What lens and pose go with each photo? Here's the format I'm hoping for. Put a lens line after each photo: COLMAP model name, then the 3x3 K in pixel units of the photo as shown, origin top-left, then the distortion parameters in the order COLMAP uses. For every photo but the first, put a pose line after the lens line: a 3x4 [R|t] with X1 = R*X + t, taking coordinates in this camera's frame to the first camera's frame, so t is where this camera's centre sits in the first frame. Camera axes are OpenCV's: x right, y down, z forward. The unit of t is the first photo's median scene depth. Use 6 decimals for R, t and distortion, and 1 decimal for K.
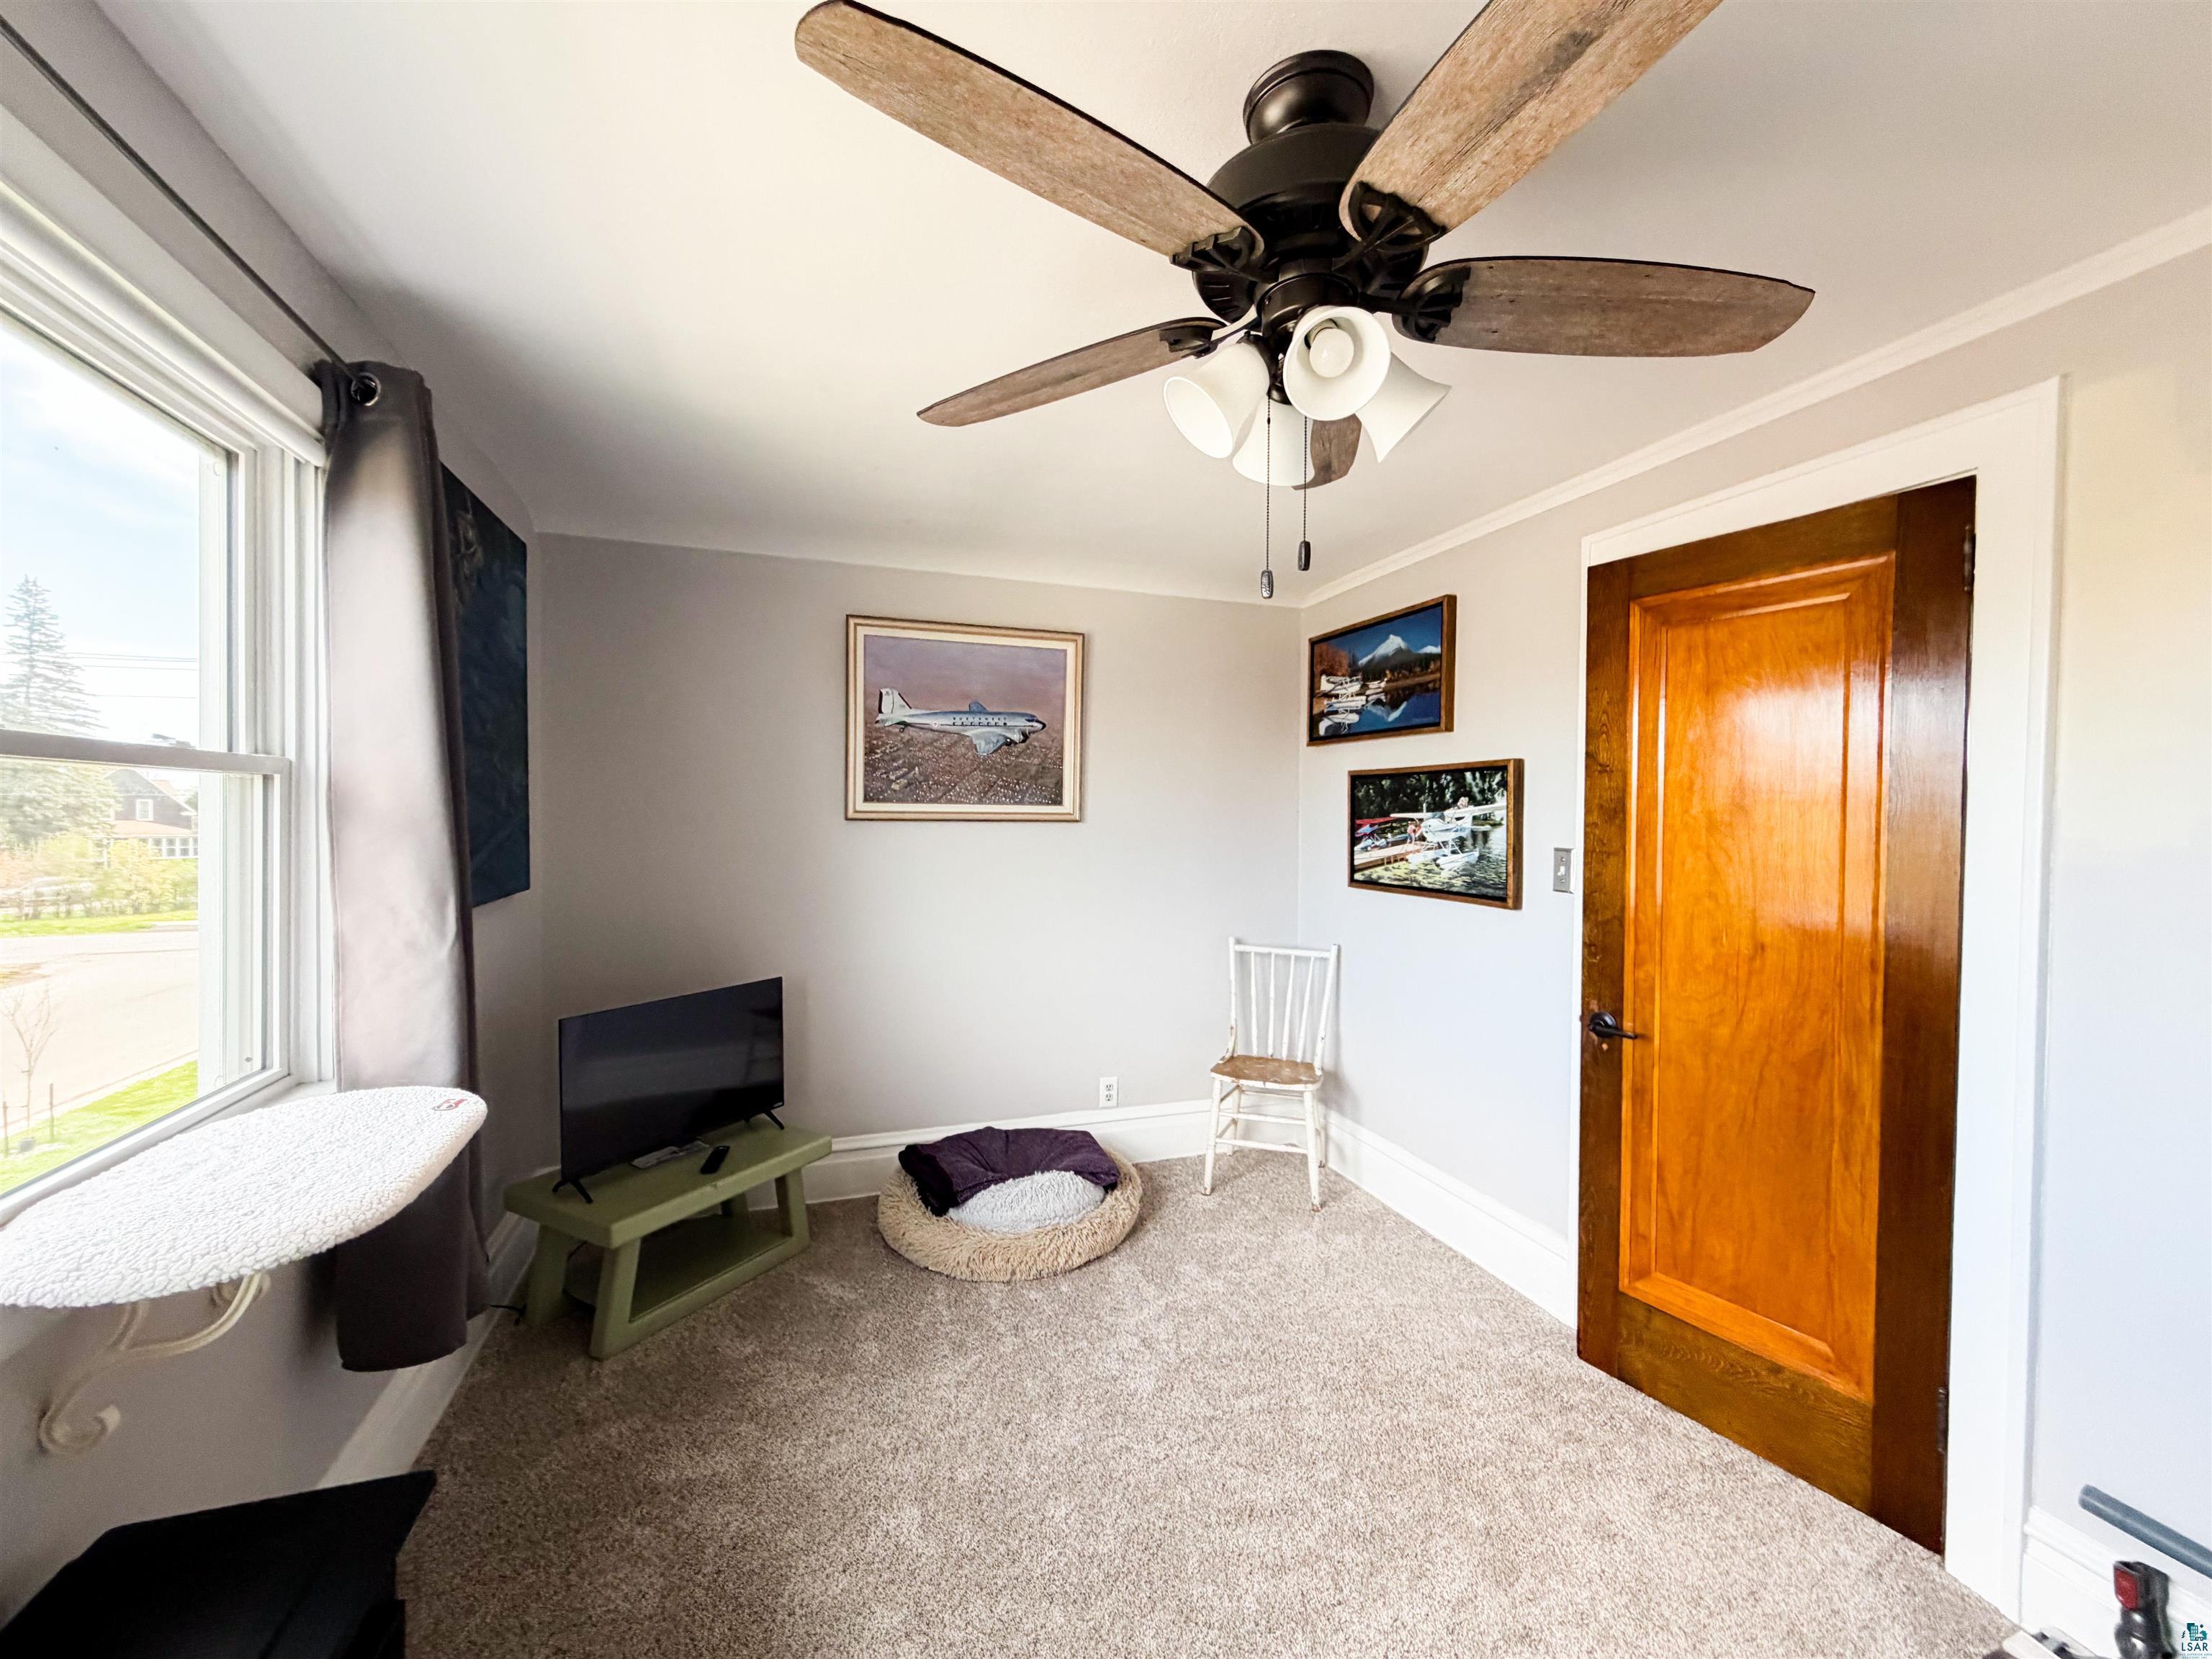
lens RADIAL K [[883.4, 0, 1100.7], [0, 883.4, 831.1], [0, 0, 1]] dist [-0.001098, 0.000320]
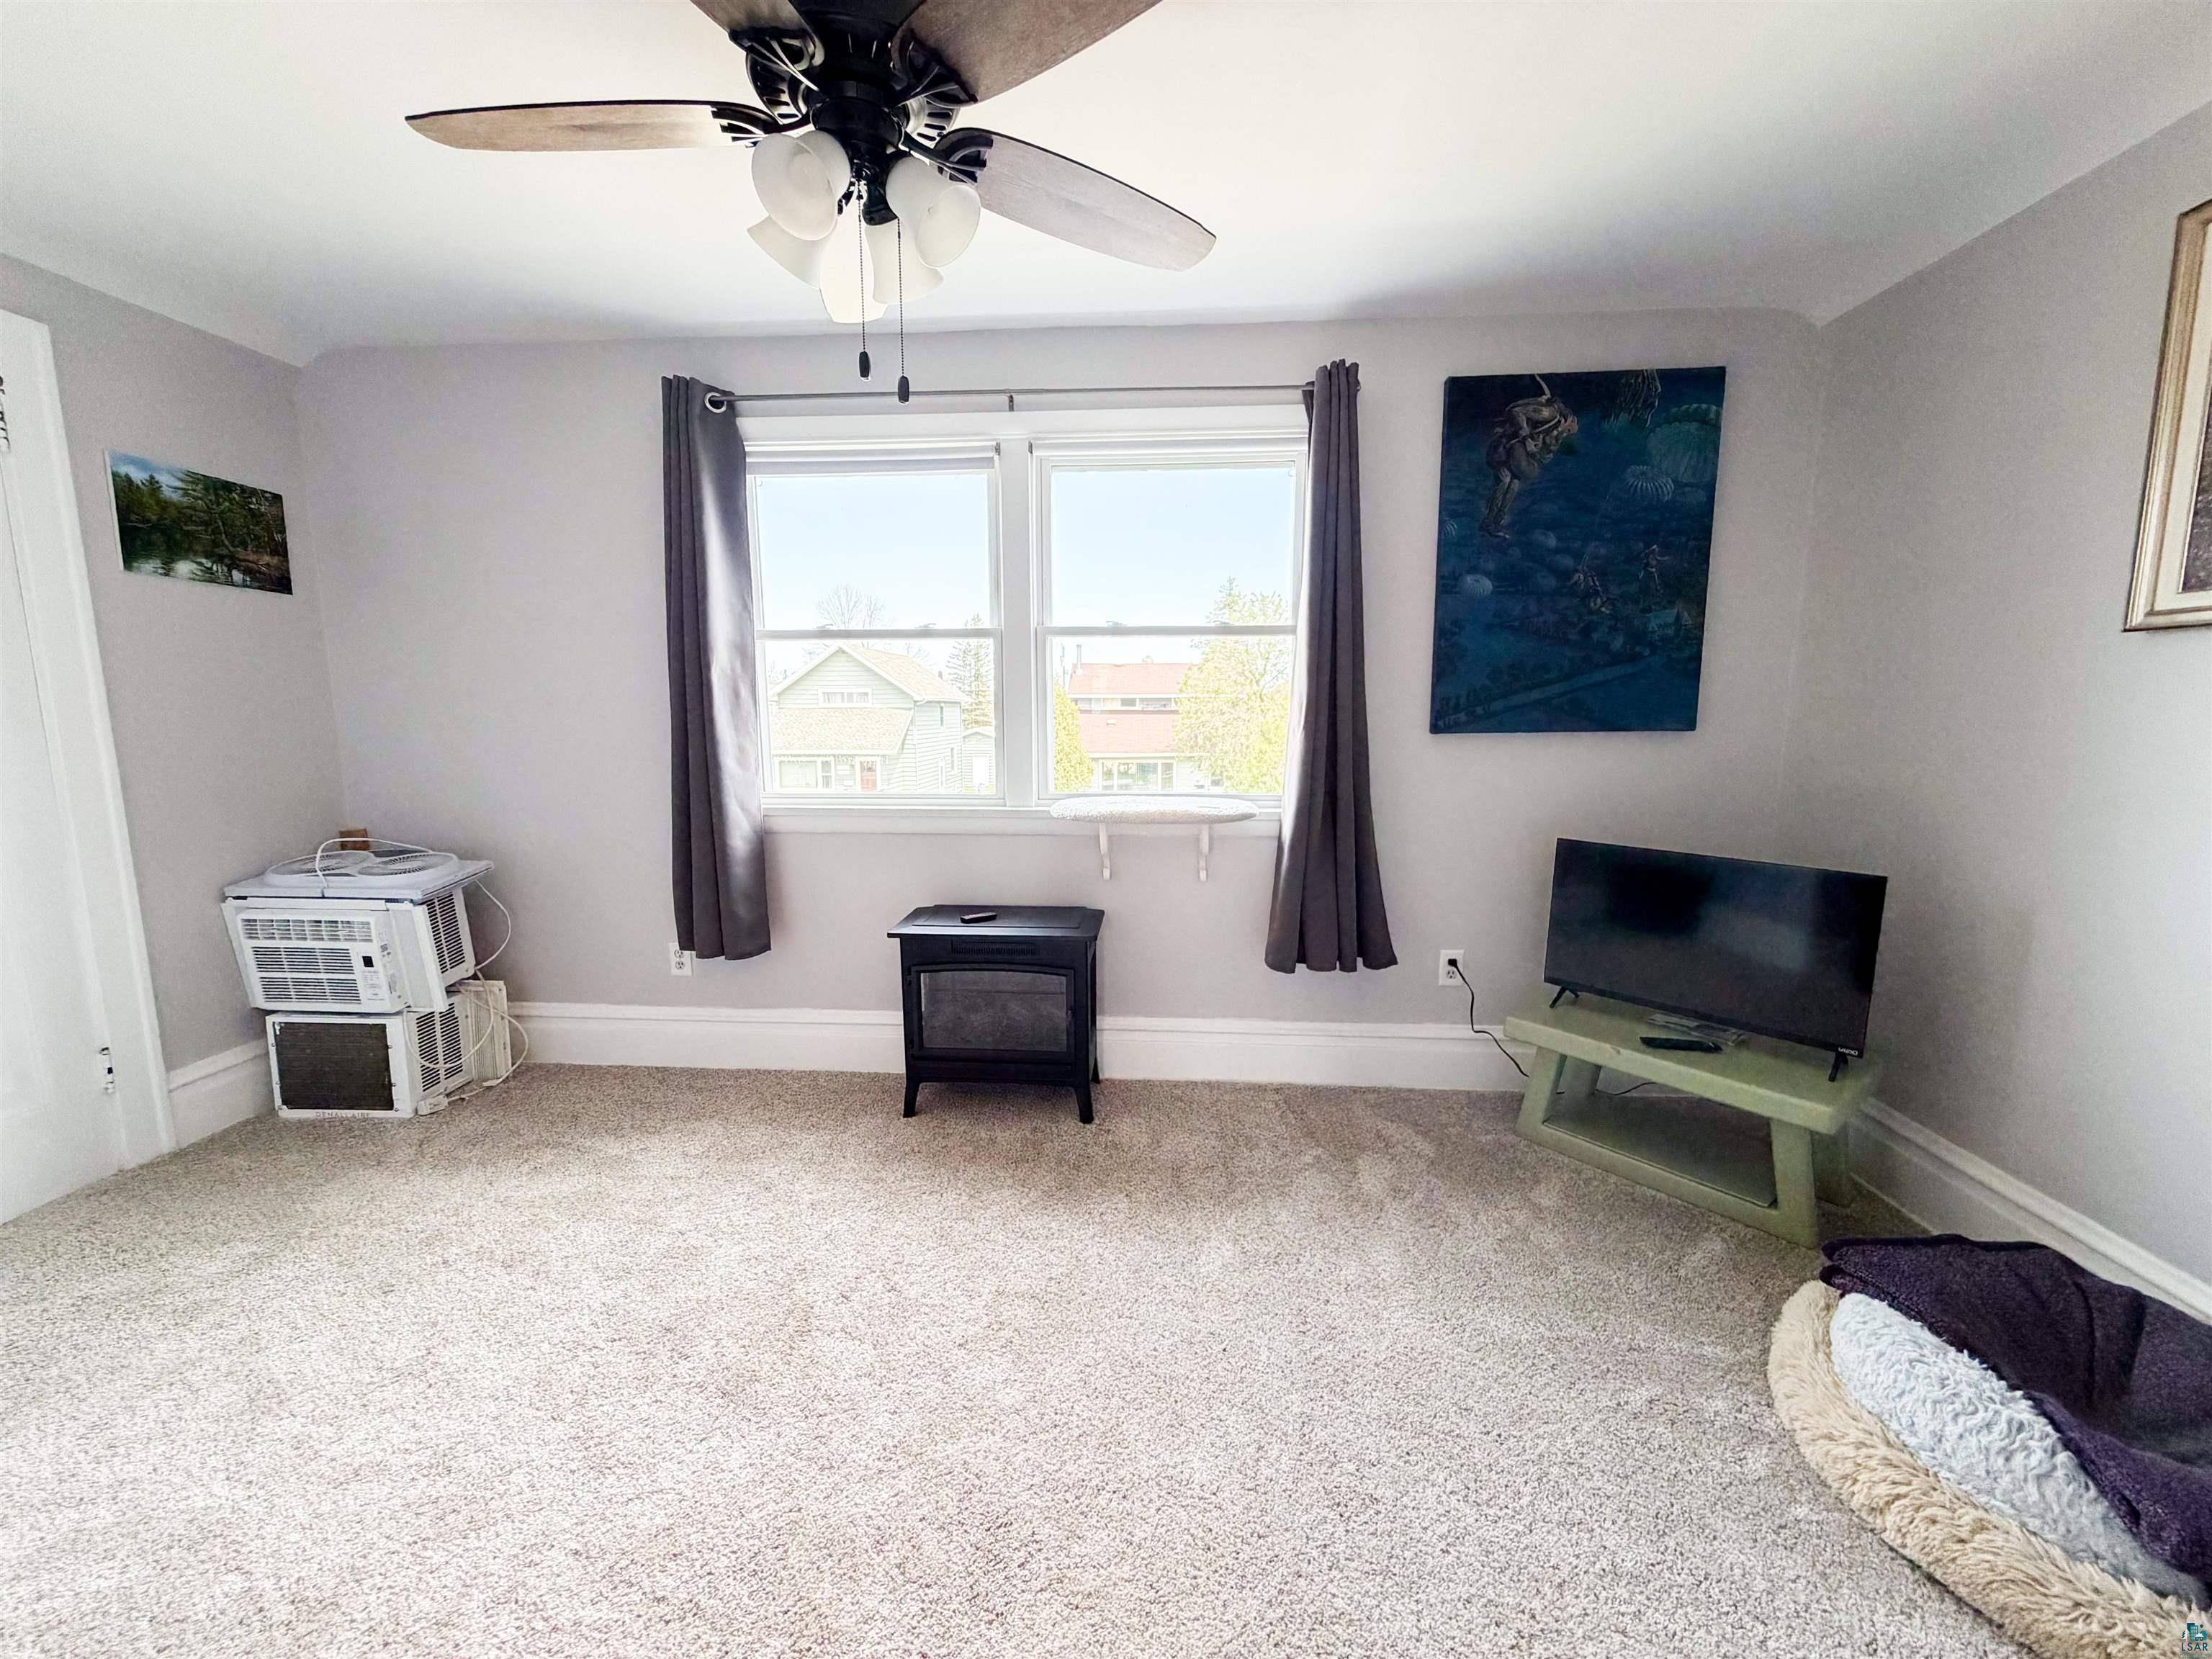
lens RADIAL K [[883.4, 0, 1100.7], [0, 883.4, 831.1], [0, 0, 1]] dist [-0.001098, 0.000320]
pose [[-0.390104, 0.123172, -0.912495, 0.486818], [-0.017995, 0.989803, 0.141301, 0.046040], [0.920595, 0.071542, -0.383909, 0.697472]]
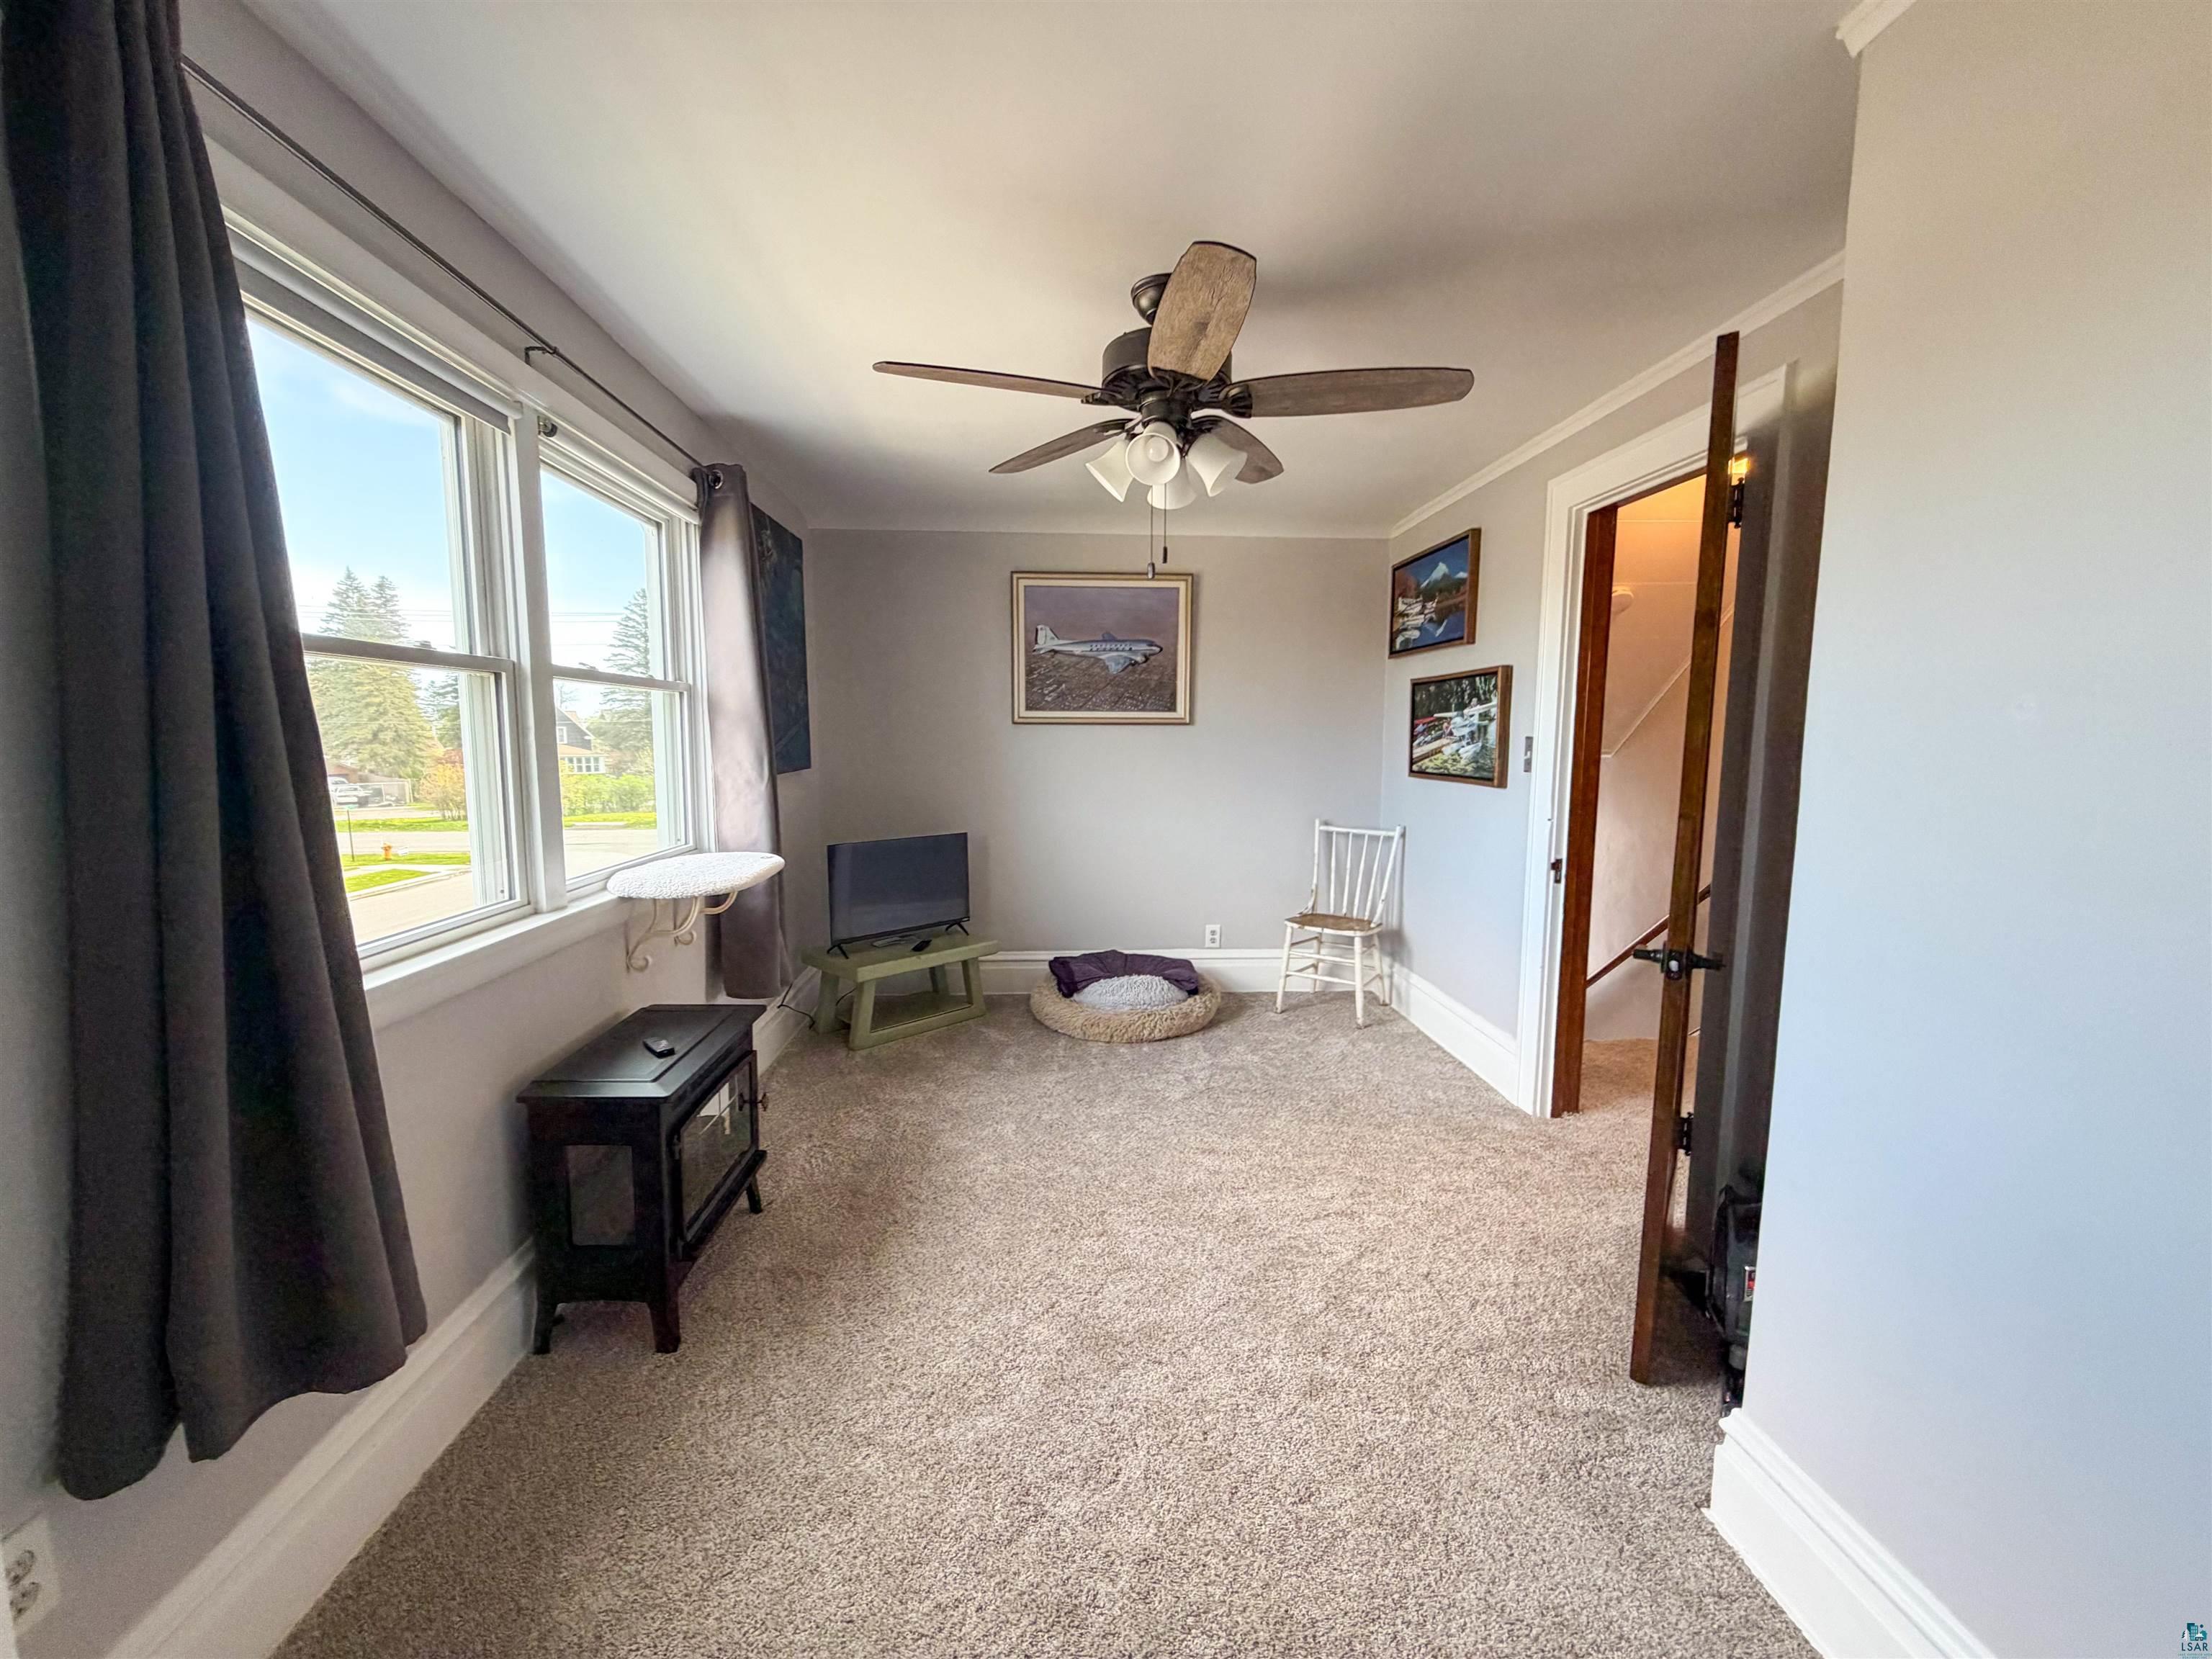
lens RADIAL K [[883.4, 0, 1100.7], [0, 883.4, 831.1], [0, 0, 1]] dist [-0.001098, 0.000320]
pose [[0.961810, 0.023302, -0.272723, 0.239310], [0.000971, 0.996073, 0.088530, 0.034882], [0.273715, -0.085413, 0.958011, -0.316983]]
